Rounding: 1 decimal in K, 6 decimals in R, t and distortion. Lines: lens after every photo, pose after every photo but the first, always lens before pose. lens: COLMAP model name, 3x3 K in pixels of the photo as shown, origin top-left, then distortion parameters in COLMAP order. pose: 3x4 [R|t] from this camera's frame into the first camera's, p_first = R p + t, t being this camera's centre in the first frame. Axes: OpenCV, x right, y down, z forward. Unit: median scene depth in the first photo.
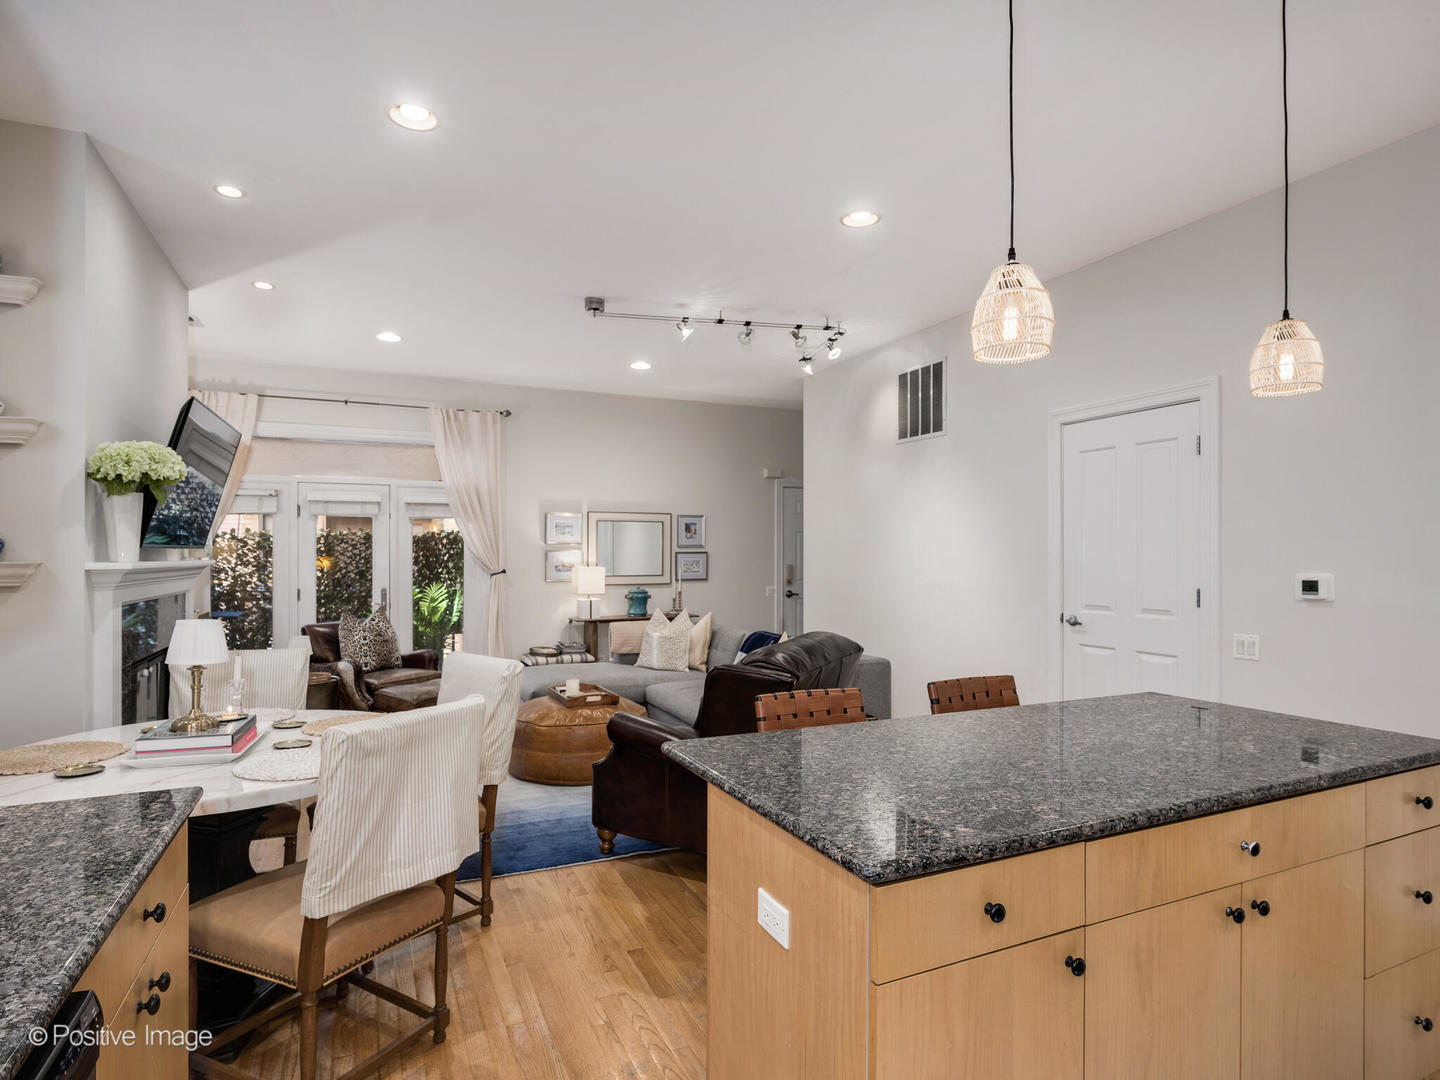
lens RADIAL K [[787.7, 0, 722.1], [0, 787.7, 546.6], [0, 0, 1]] dist [-0.004377, -0.000226]
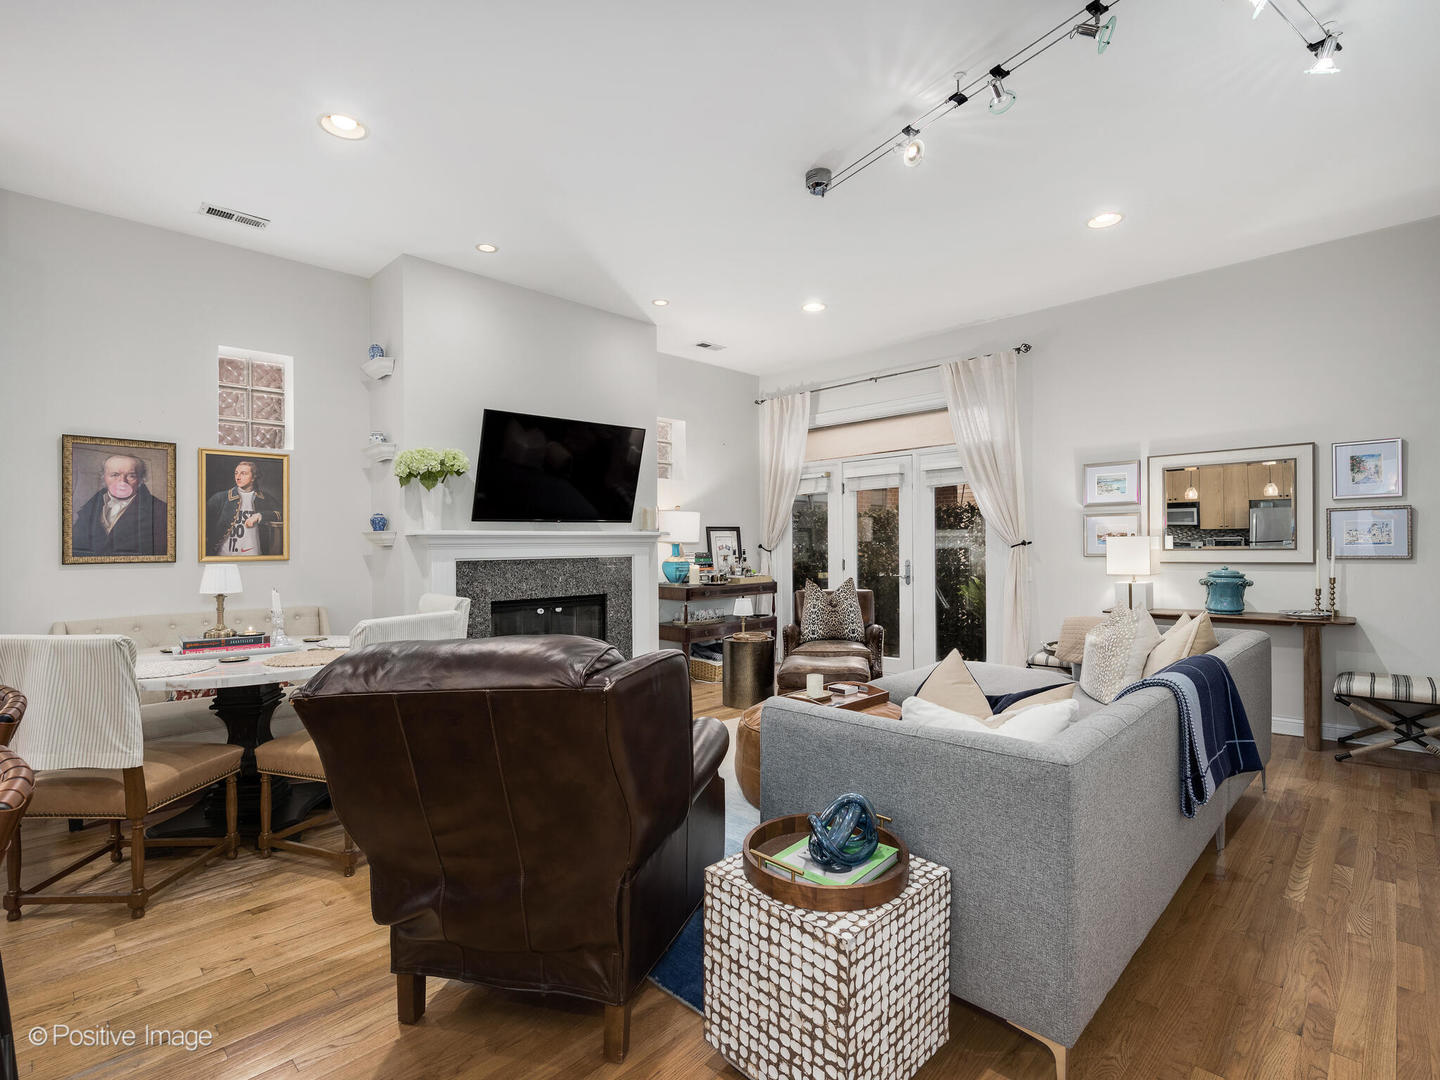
lens RADIAL K [[690.5, 0, 721.9], [0, 690.5, 552.5], [0, 0, 1]] dist [-0.003534, -0.001133]
pose [[0.345706, 0.005827, -0.938325, 0.304744], [0.023359, 0.999617, 0.014814, 0.025185], [0.938052, -0.027040, 0.345438, 0.490866]]
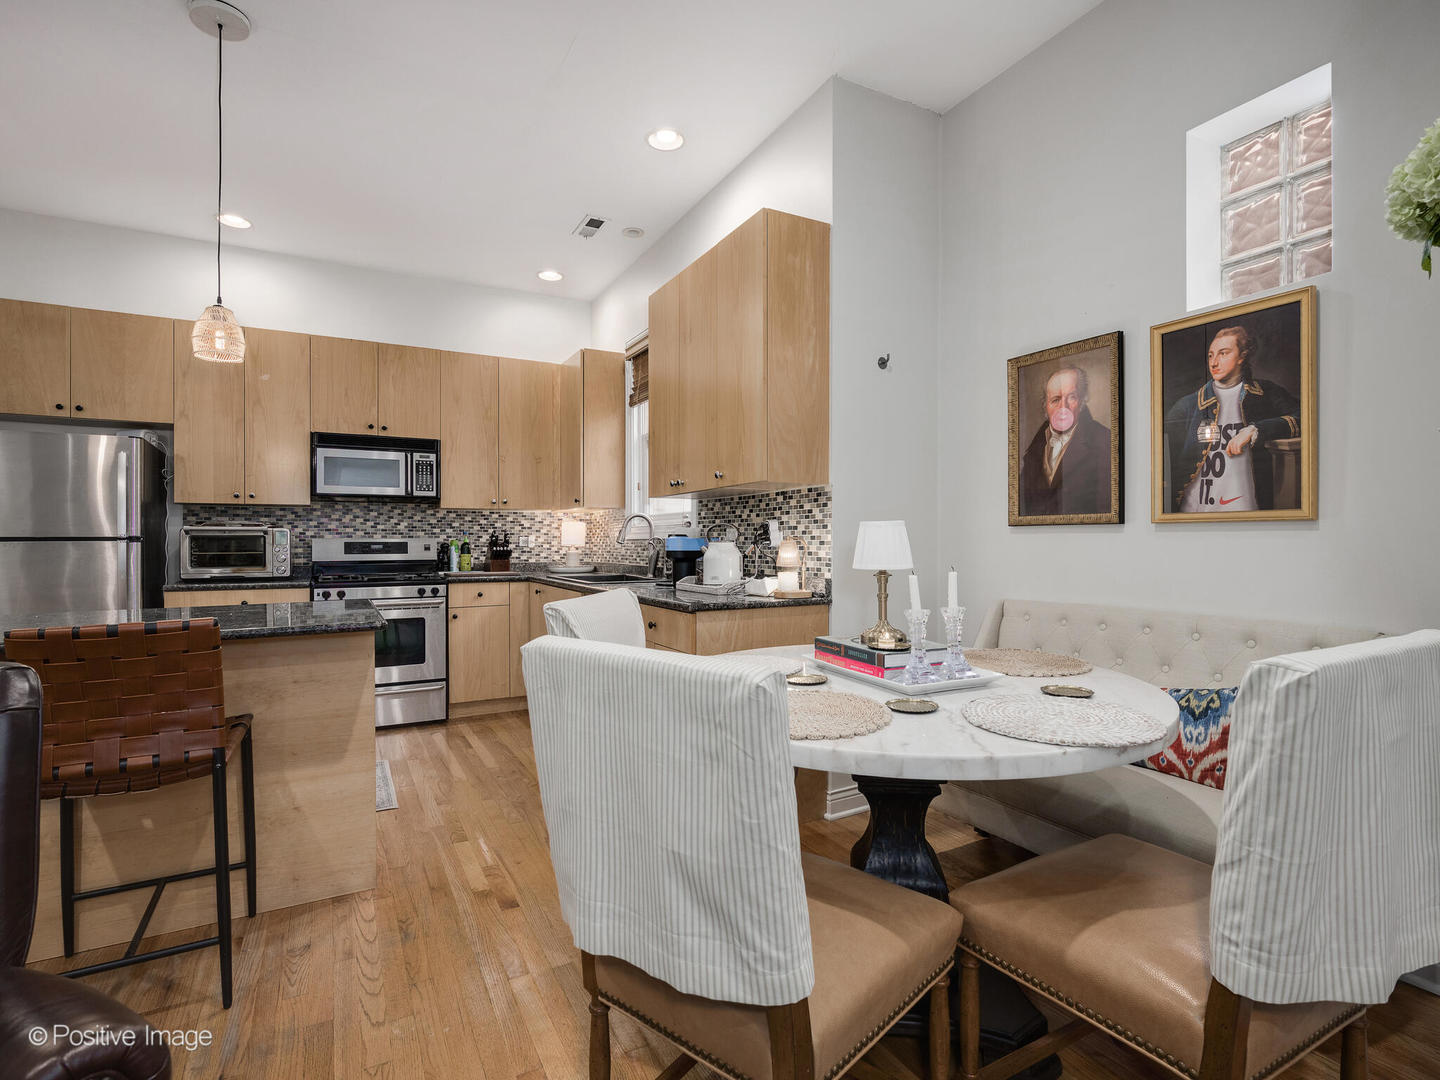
lens RADIAL K [[719.6, 0, 724.5], [0, 719.6, 540.2], [0, 0, 1]] dist [-0.002045, -0.001766]
pose [[-0.997789, 0.003751, -0.066354, -0.141834], [0.004597, 0.999910, -0.012597, 0.042266], [0.066301, -0.012874, -0.997717, 0.610625]]
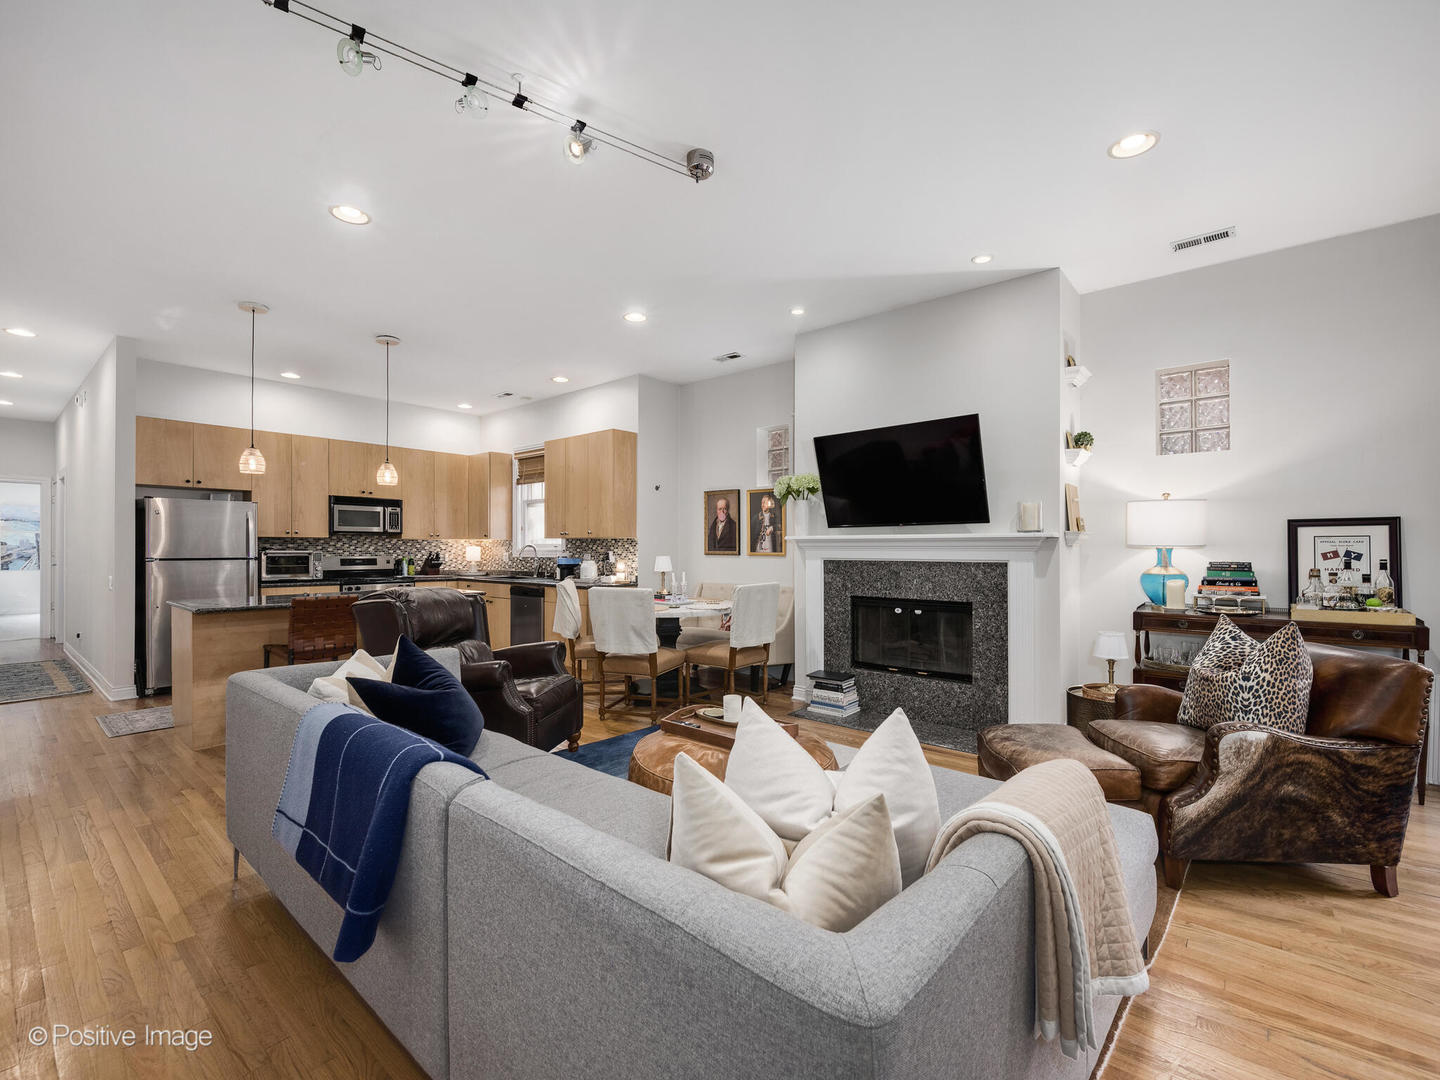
lens RADIAL K [[639.8, 0, 723.0], [0, 639.8, 546.3], [0, 0, 1]] dist [-0.001941, -0.000393]
pose [[-0.907355, -0.001795, -0.420361, 0.046546], [0.004246, 0.999901, -0.013435, 0.030281], [0.420344, -0.013975, -0.907257, 1.093419]]
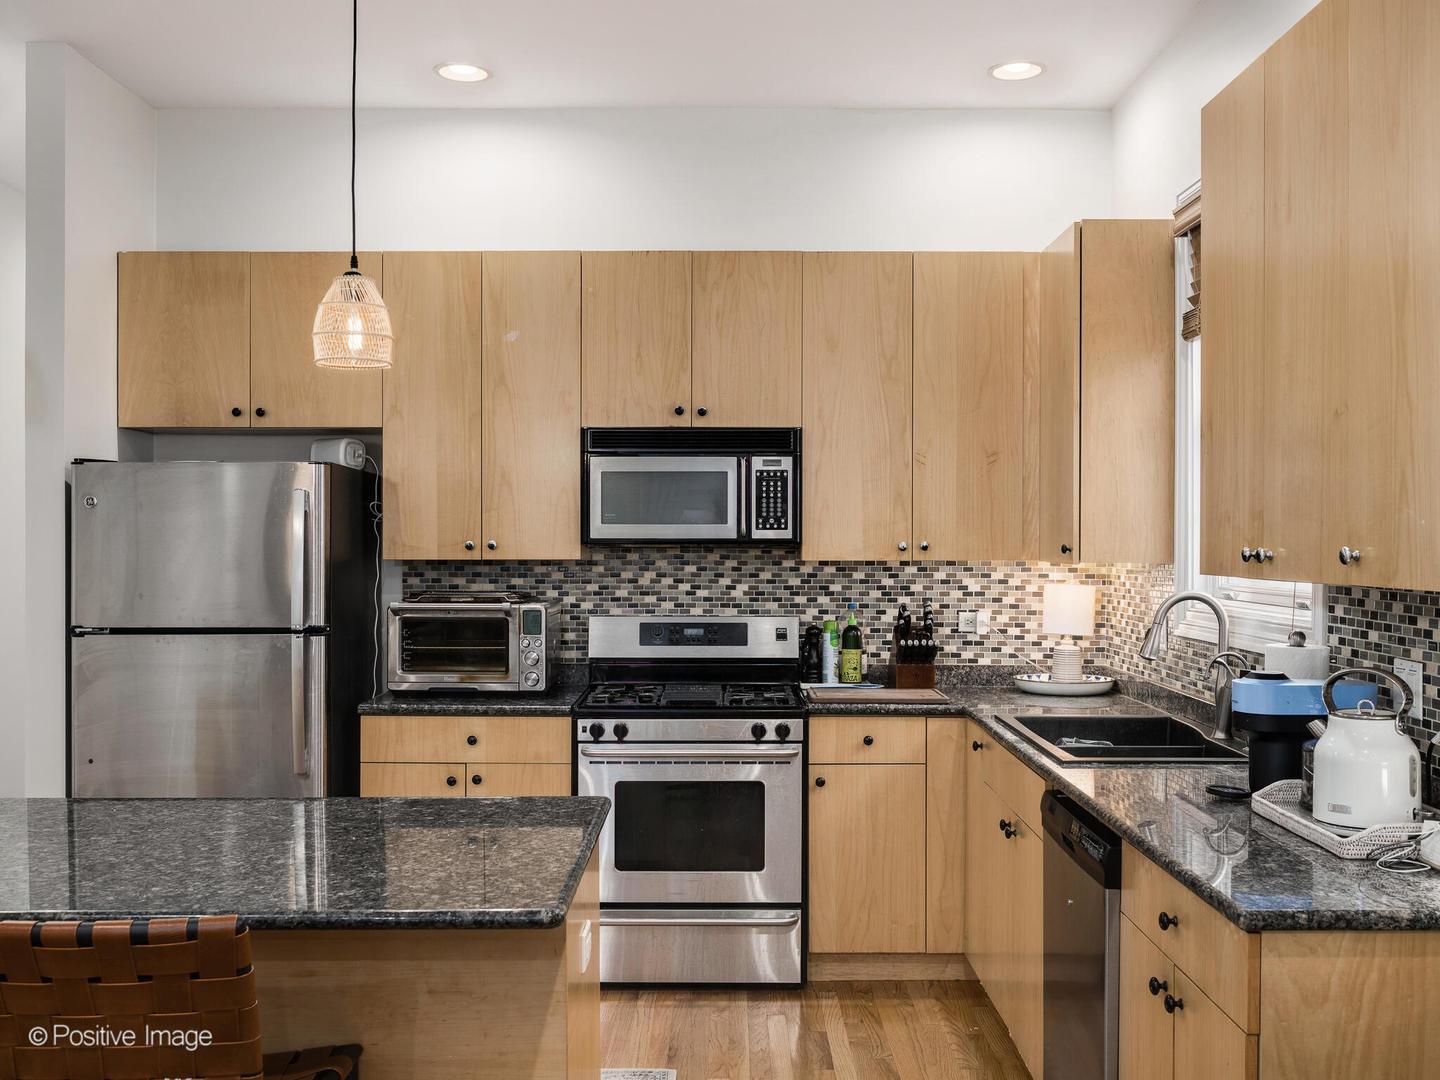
lens RADIAL K [[1412.3, 0, 720.0], [0, 1412.3, 540.0], [0, 0, 1]] dist [-0.014889, -0.007968]
pose [[-0.904728, -0.001181, 0.425988, -0.174948], [-0.004372, 0.999969, -0.006514, -0.004386], [-0.425967, -0.007756, -0.904705, 0.548242]]
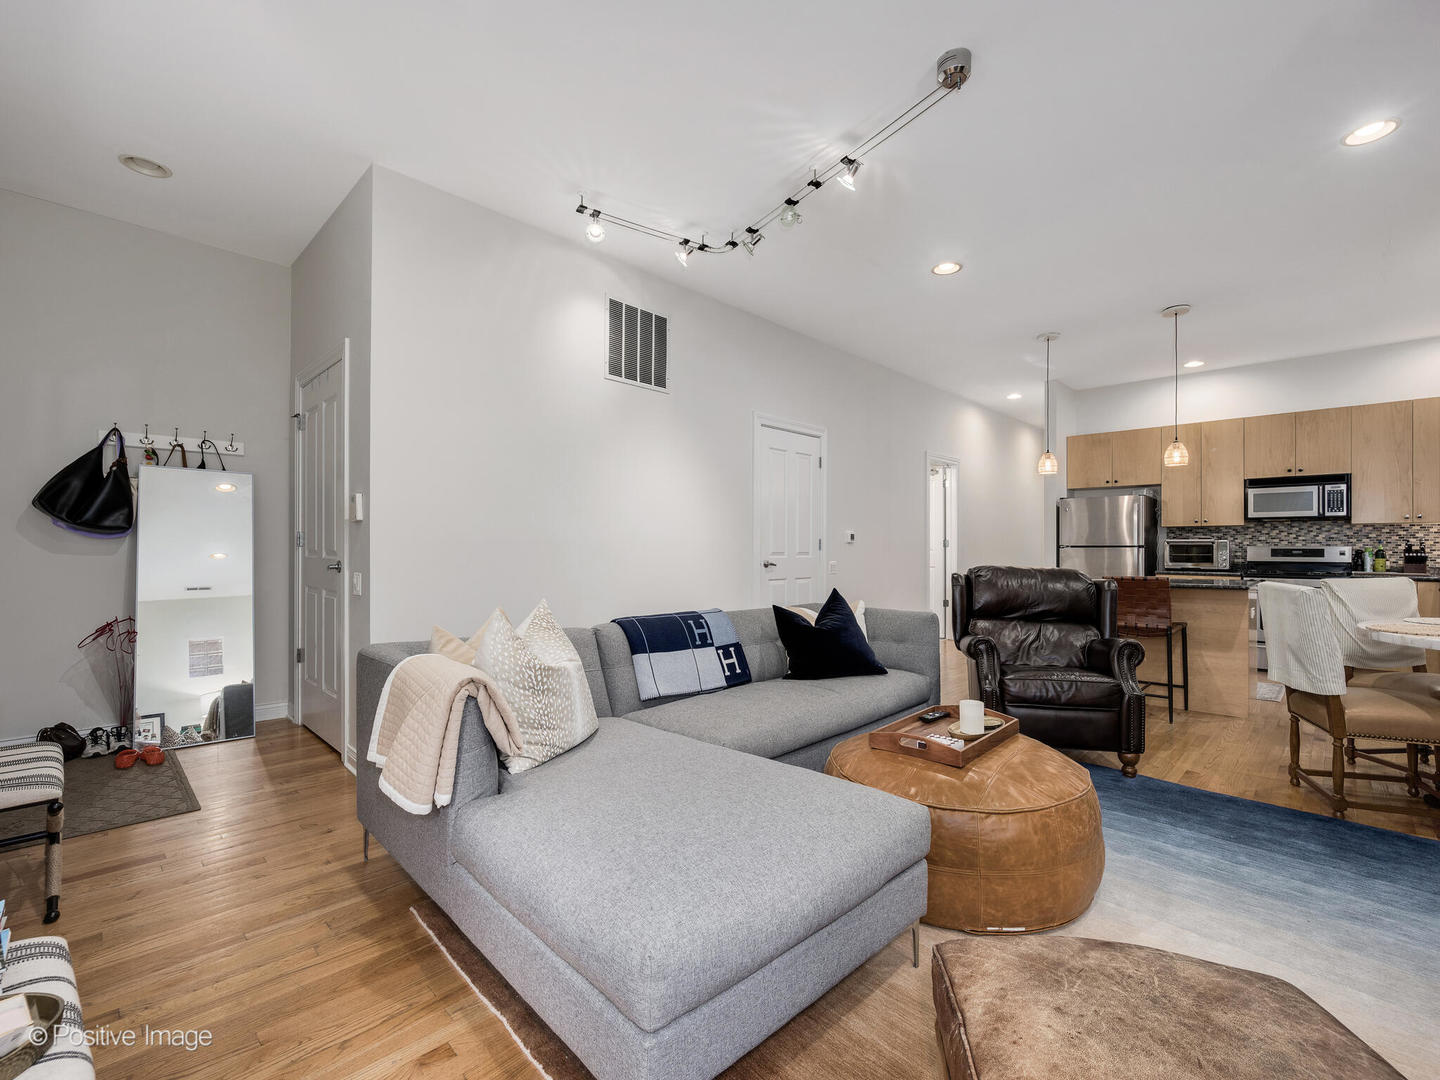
lens RADIAL K [[639.8, 0, 723.0], [0, 639.8, 546.3], [0, 0, 1]] dist [-0.001941, -0.000393]
pose [[-0.358968, 0.001911, 0.933348, -0.394570], [-0.011170, 0.999917, -0.006343, 0.044943], [-0.933283, -0.012702, -0.358917, 0.958293]]
